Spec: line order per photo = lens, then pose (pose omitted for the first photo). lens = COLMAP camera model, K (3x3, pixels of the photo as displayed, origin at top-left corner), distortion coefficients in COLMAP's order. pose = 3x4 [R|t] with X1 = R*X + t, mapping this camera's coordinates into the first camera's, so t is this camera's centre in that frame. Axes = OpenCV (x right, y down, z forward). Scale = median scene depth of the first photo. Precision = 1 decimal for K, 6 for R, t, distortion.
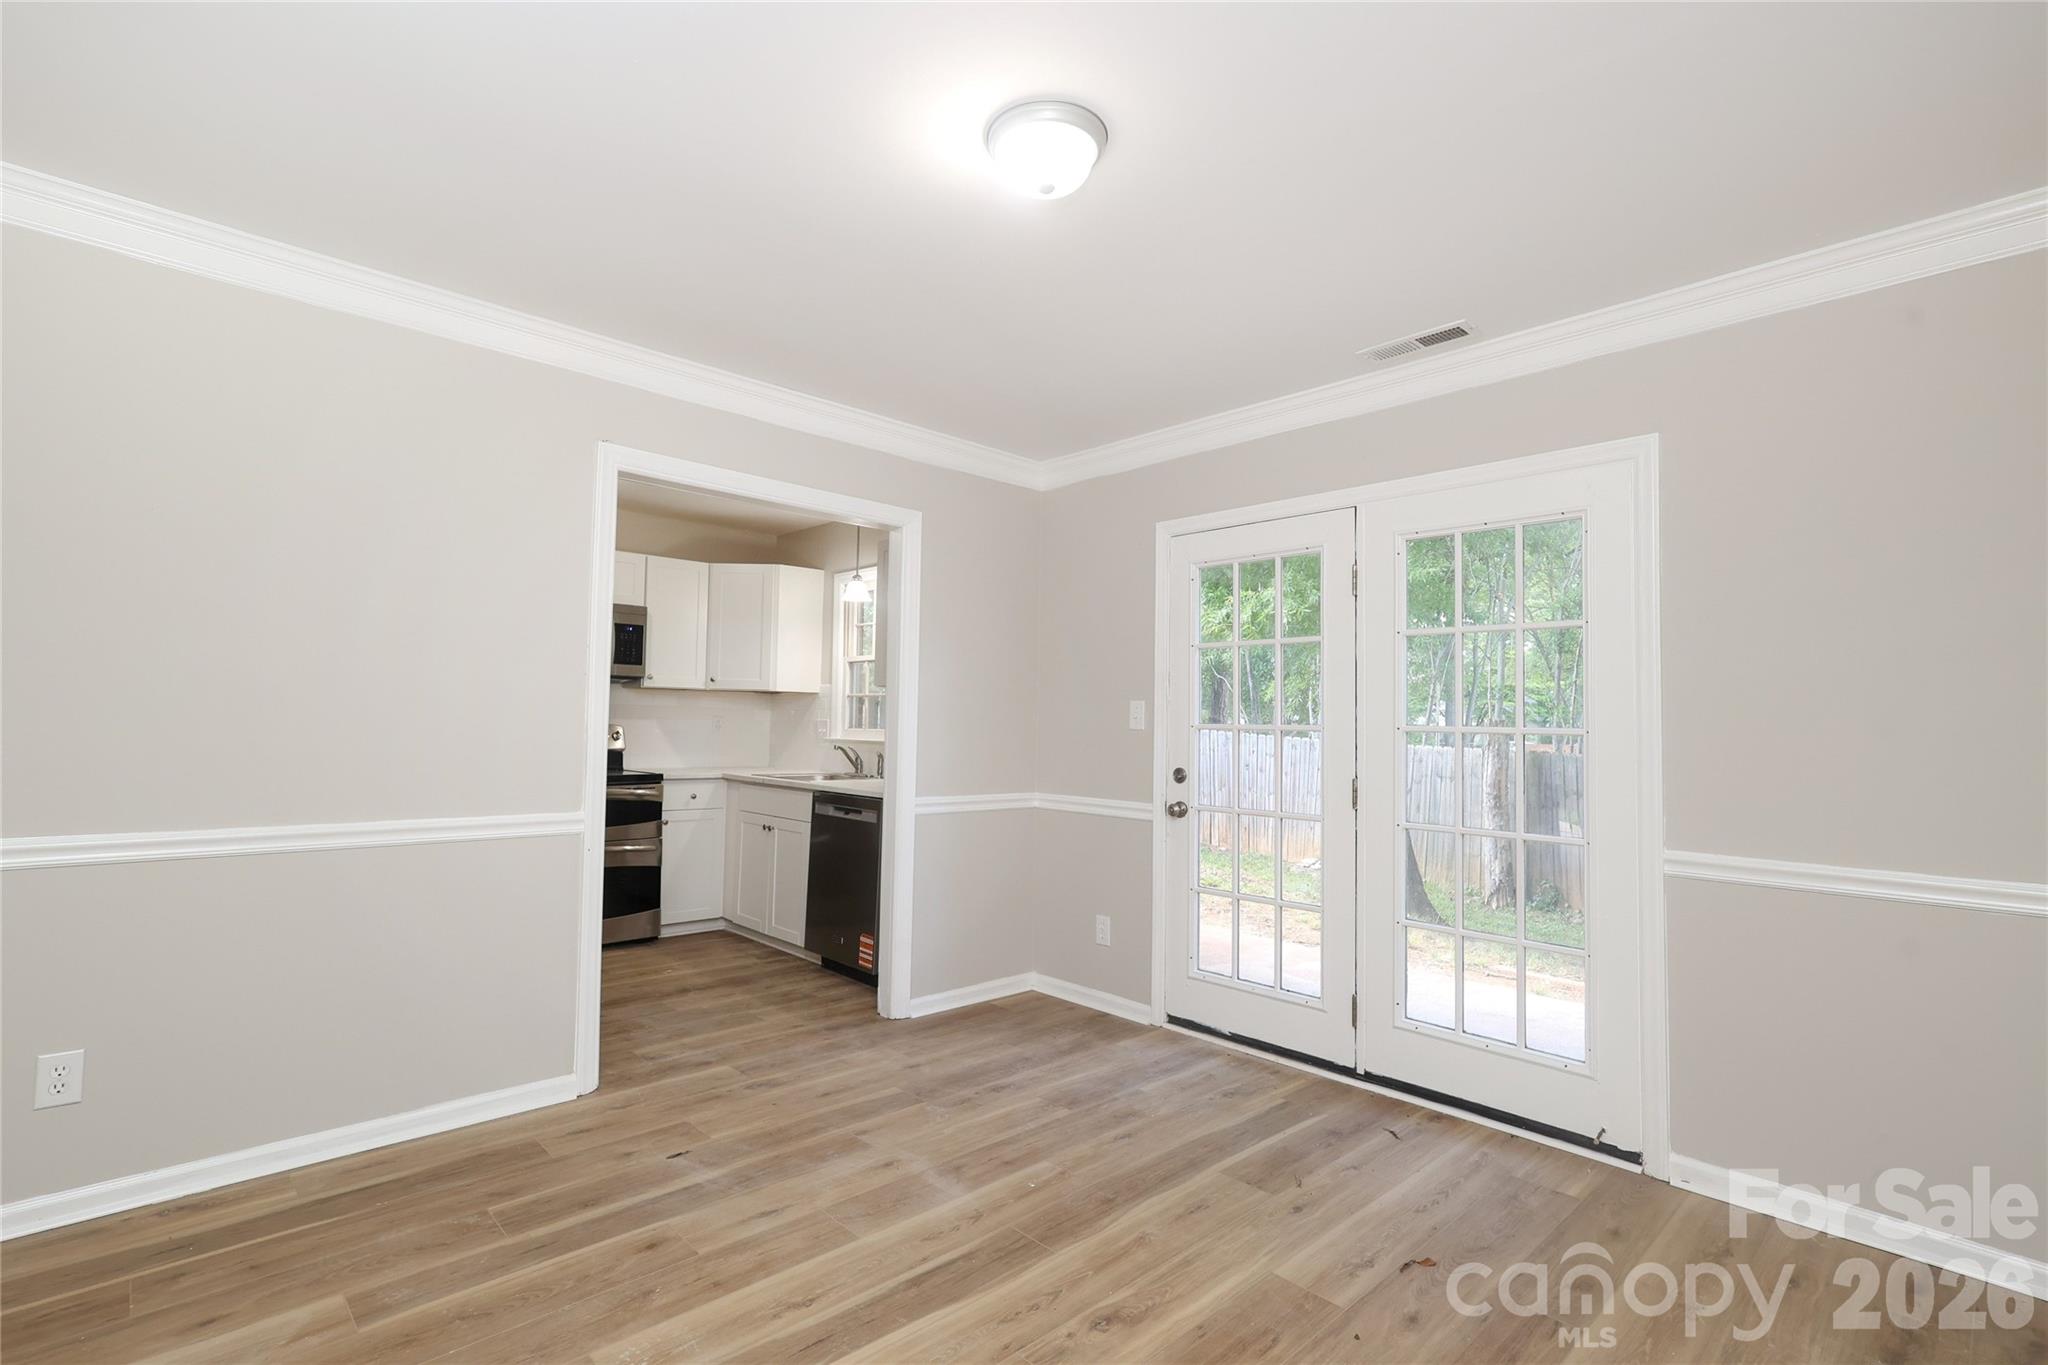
lens RADIAL K [[958.0, 0, 1001.0], [0, 958.0, 677.3], [0, 0, 1]] dist [-0.001388, 0.000593]
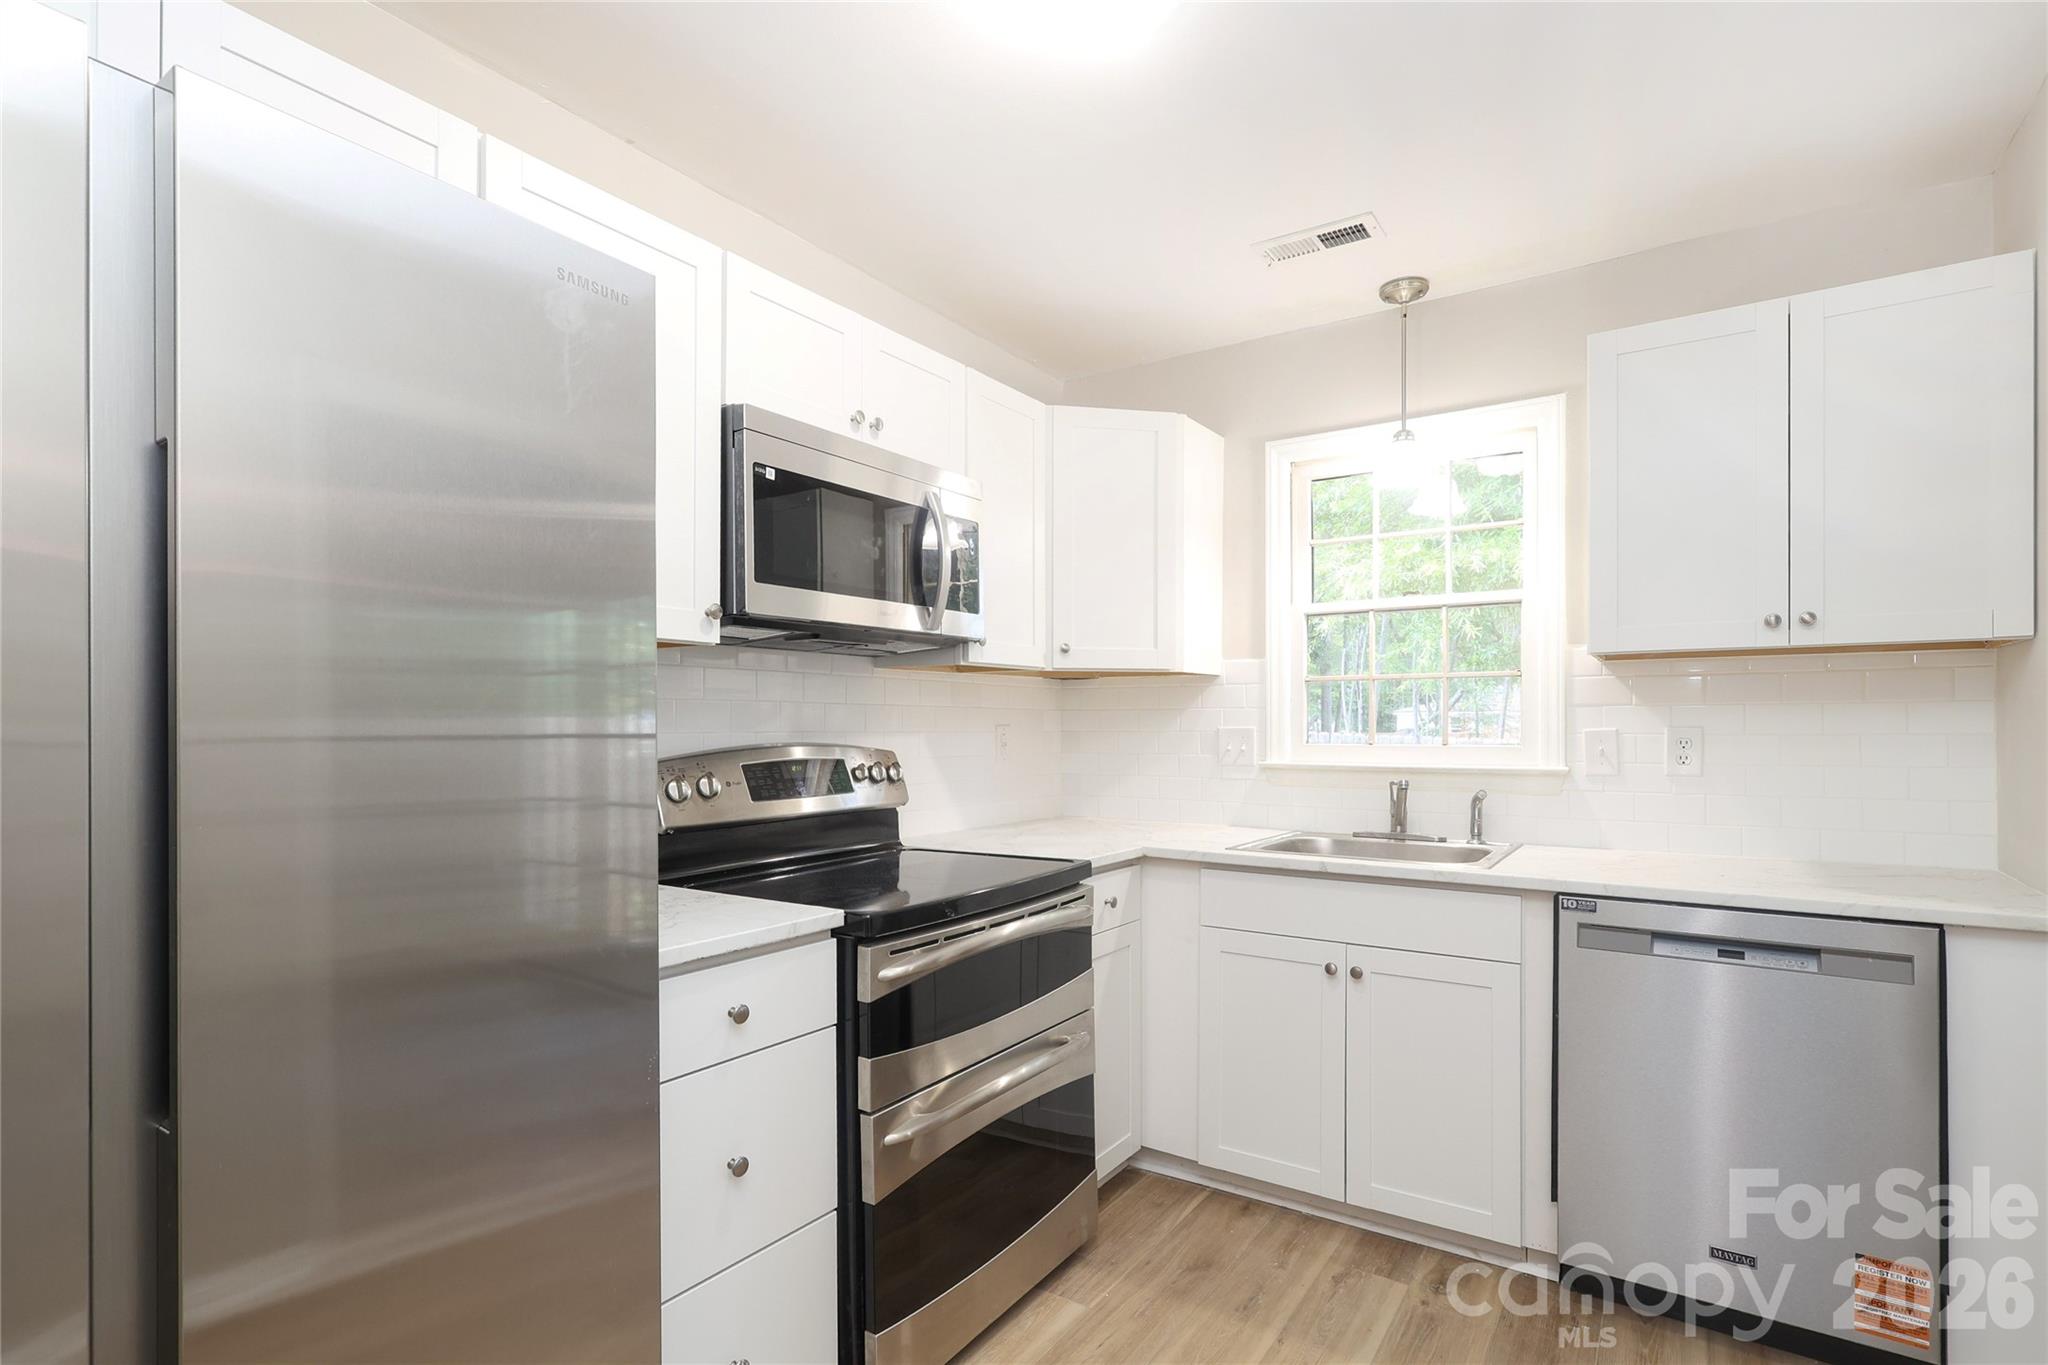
lens RADIAL K [[1001.5, 0, 1018.0], [0, 1001.5, 724.2], [0, 0, 1]] dist [-0.000638, 0.000085]
pose [[0.971670, -0.019649, 0.235525, -0.757415], [0.007657, 0.998632, 0.051724, 0.024524], [-0.236220, -0.048455, 0.970491, 0.883342]]
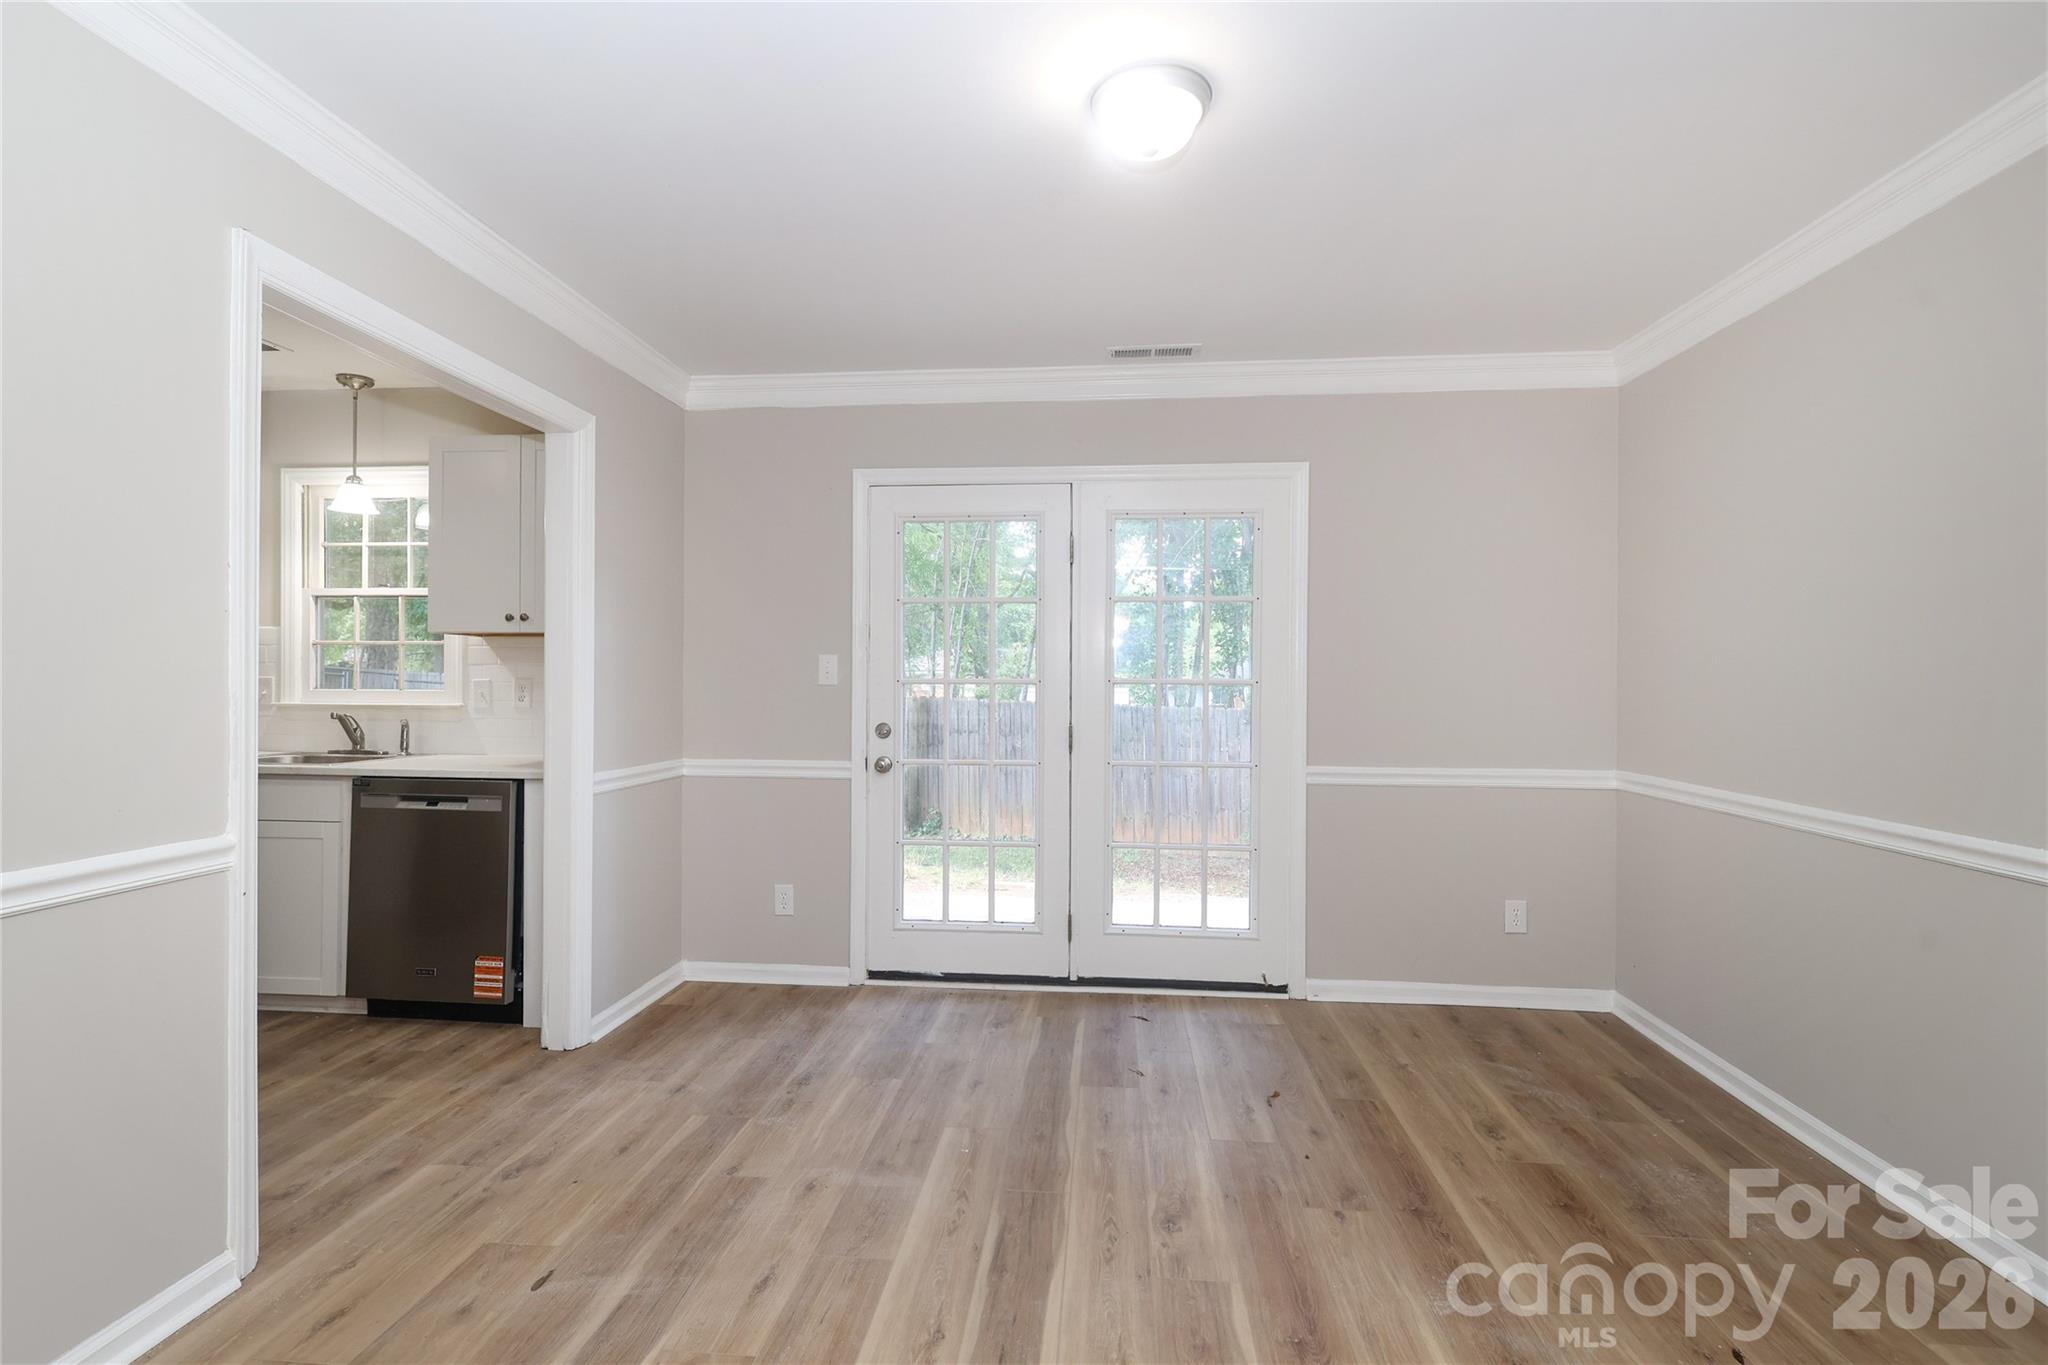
lens RADIAL K [[978.4, 0, 1032.2], [0, 978.4, 681.5], [0, 0, 1]] dist [0.001625, -0.000478]
pose [[0.742183, -0.014815, 0.670034, -0.435439], [-0.025100, 0.998440, 0.049879, -0.003174], [-0.669727, -0.053838, 0.740653, 0.174064]]
